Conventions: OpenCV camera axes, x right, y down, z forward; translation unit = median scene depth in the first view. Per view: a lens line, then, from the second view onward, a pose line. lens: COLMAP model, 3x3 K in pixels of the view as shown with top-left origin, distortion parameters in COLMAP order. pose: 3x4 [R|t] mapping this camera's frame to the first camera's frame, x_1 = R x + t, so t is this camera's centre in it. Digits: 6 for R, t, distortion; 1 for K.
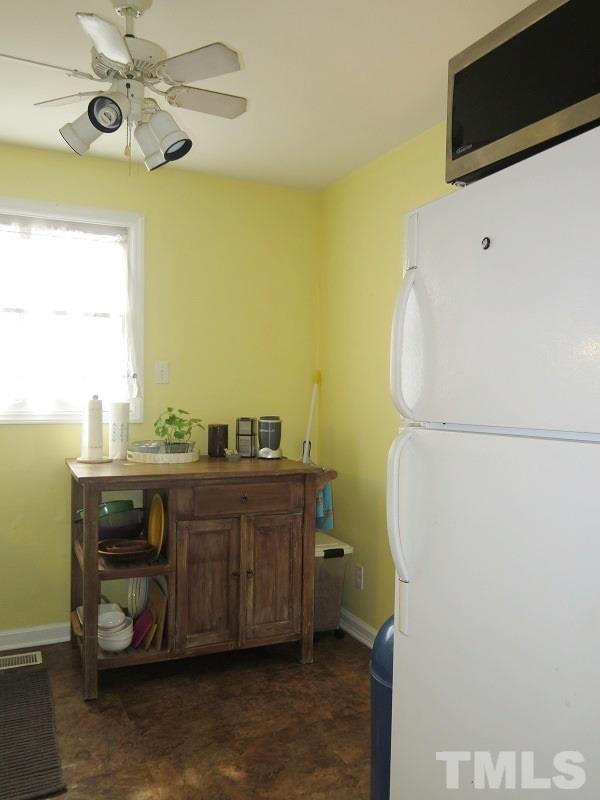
lens RADIAL K [[687.3, 0, 300.9], [0, 687.3, 408.9], [0, 0, 1]] dist [0.004160, 0.004805]
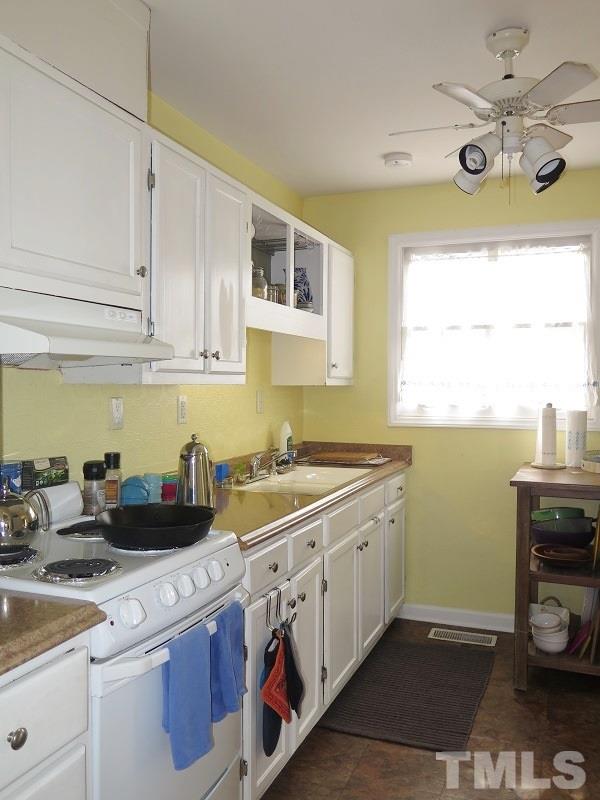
lens RADIAL K [[687.3, 0, 300.9], [0, 687.3, 408.9], [0, 0, 1]] dist [0.004160, 0.004805]
pose [[0.696196, 0.015526, -0.717684, 0.188039], [-0.016217, 0.999851, 0.005899, -0.011858], [0.717669, 0.007532, 0.696344, 0.009555]]
